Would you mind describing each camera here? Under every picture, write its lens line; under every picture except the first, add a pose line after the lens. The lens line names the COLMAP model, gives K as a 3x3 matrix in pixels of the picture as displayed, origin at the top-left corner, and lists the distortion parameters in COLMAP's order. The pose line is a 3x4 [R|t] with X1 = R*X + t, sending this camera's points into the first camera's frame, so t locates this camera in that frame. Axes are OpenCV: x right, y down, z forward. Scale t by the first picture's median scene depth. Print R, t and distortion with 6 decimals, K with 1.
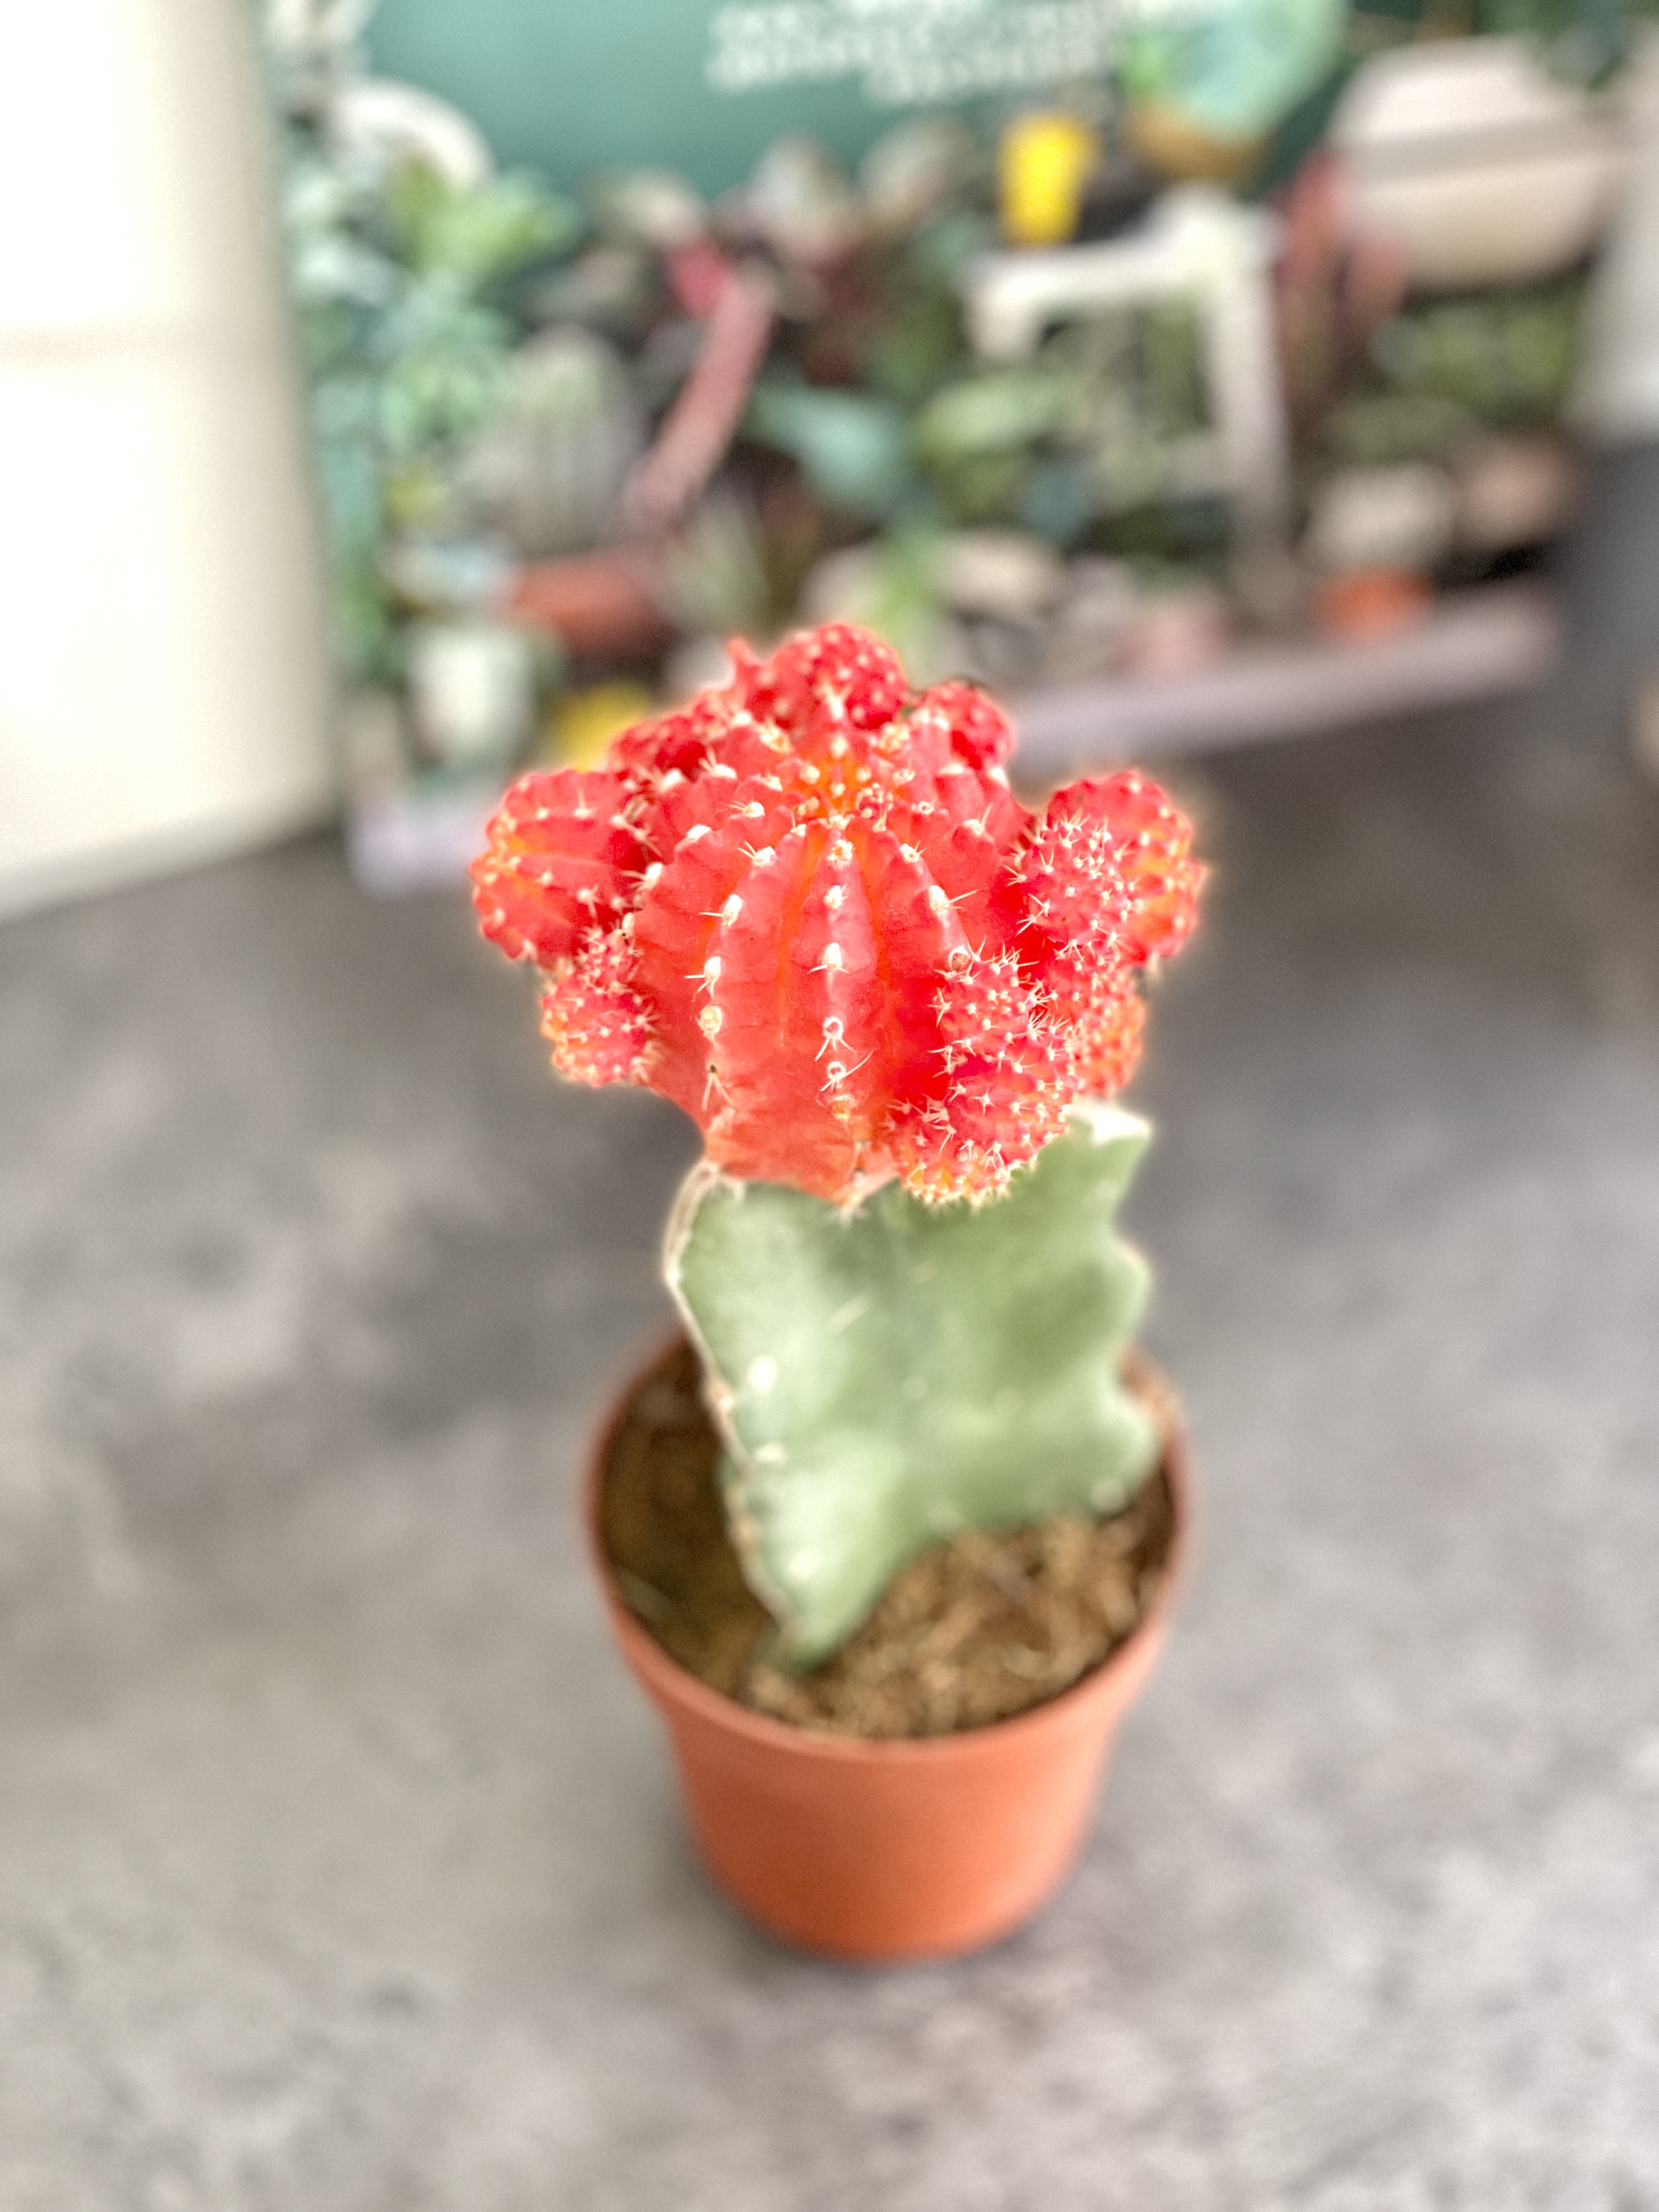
lens RADIAL K [[3976.7, 0, 823.8], [0, 3976.7, 1101.4], [0, 0, 1]] dist [0.120908, 0.000000]
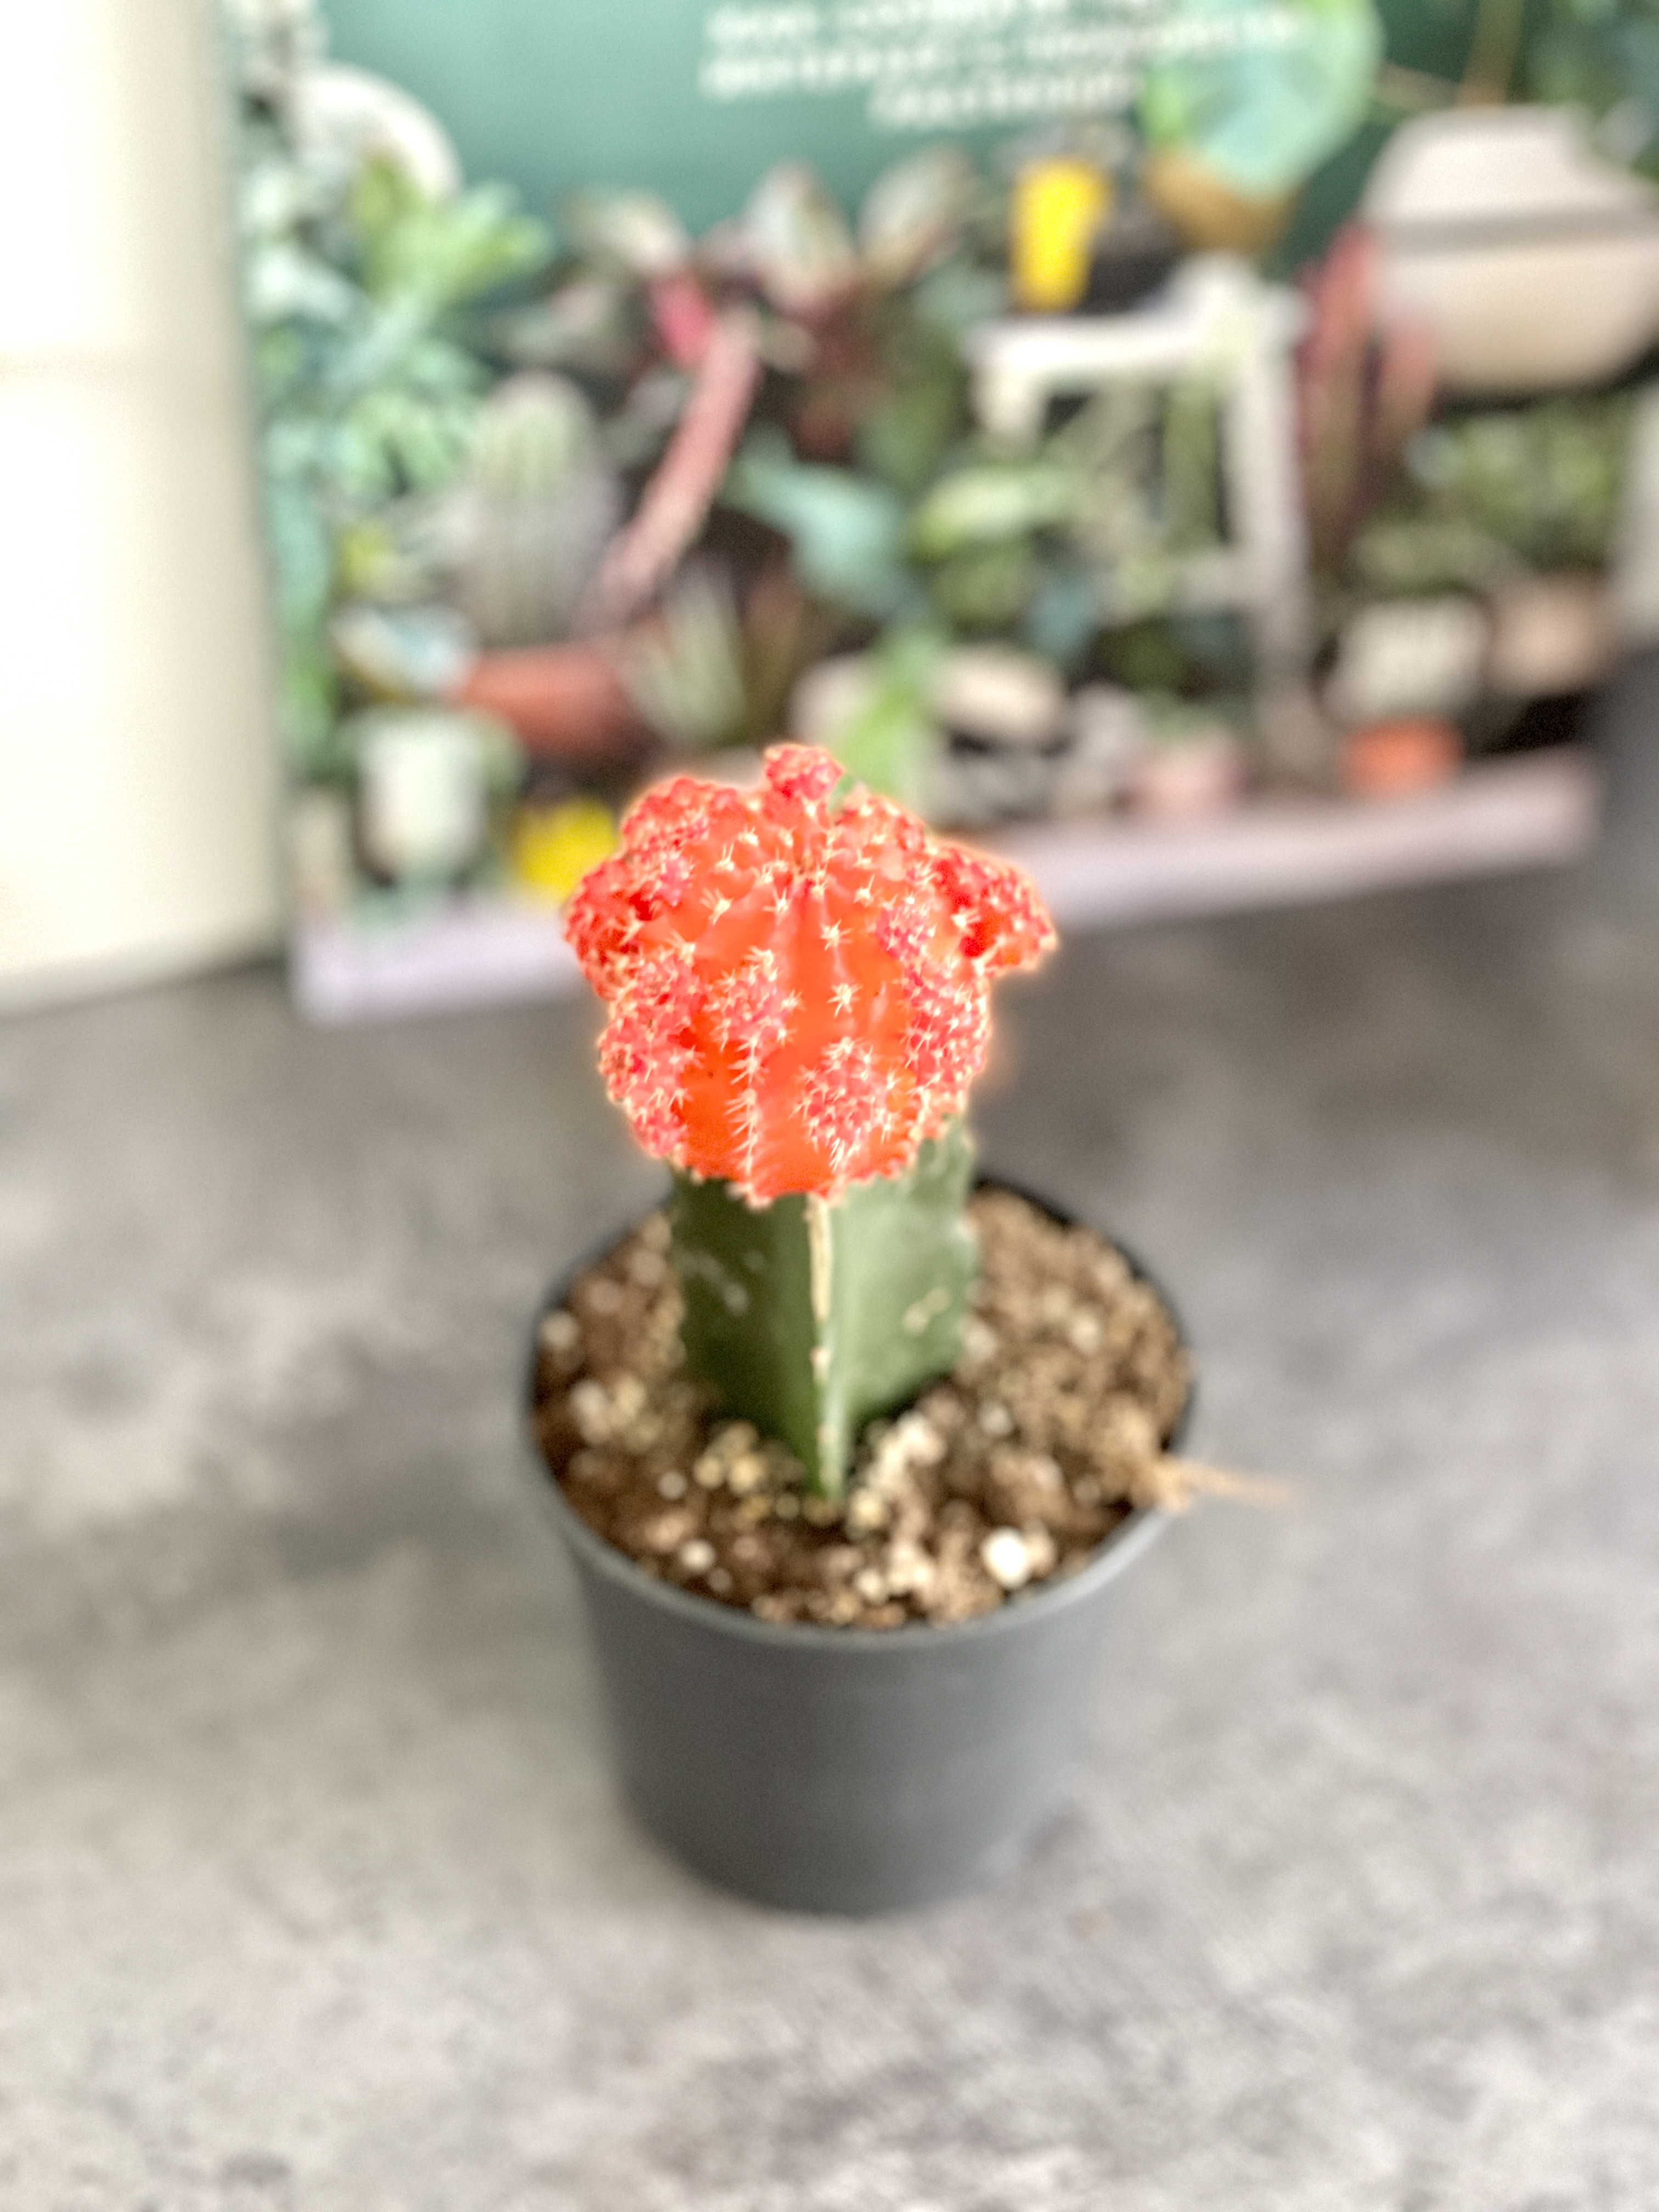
lens RADIAL K [[3976.7, 0, 839.0], [0, 3976.7, 1118.2], [0, 0, 1]] dist [0.120908, 0.000000]
pose [[0.999614, 0.027737, 0.001373, 0.008694], [-0.027244, 0.989032, -0.145165, 0.108424], [-0.005384, 0.145071, 0.989407, 0.103263]]
